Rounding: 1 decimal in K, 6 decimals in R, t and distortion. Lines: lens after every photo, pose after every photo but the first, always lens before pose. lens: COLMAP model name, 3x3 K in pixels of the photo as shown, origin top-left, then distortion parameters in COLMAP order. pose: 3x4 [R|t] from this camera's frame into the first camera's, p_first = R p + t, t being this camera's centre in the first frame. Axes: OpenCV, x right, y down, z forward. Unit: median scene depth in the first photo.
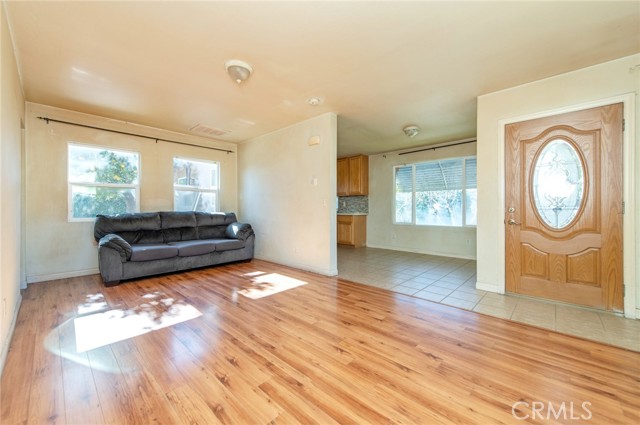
lens RADIAL K [[262.2, 0, 320.0], [0, 262.2, 212.5], [0, 0, 1]] dist [0.015162, -0.000281]
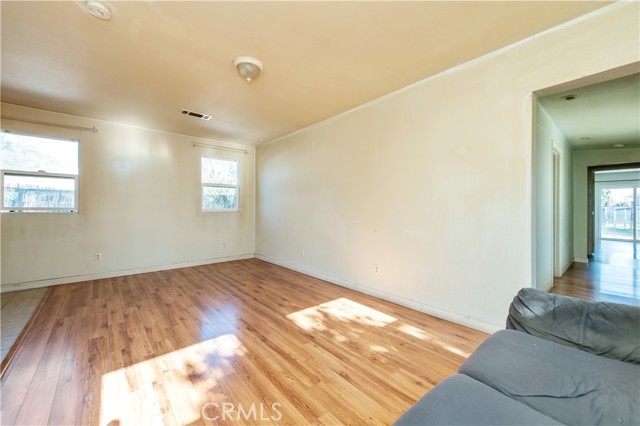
lens RADIAL K [[262.2, 0, 320.0], [0, 262.2, 213.0], [0, 0, 1]] dist [0.015162, -0.000281]
pose [[-0.996399, 0.004429, 0.084672, -0.452787], [0.005320, 0.999933, 0.010297, -0.019991], [-0.084621, 0.010710, -0.996356, 1.353140]]
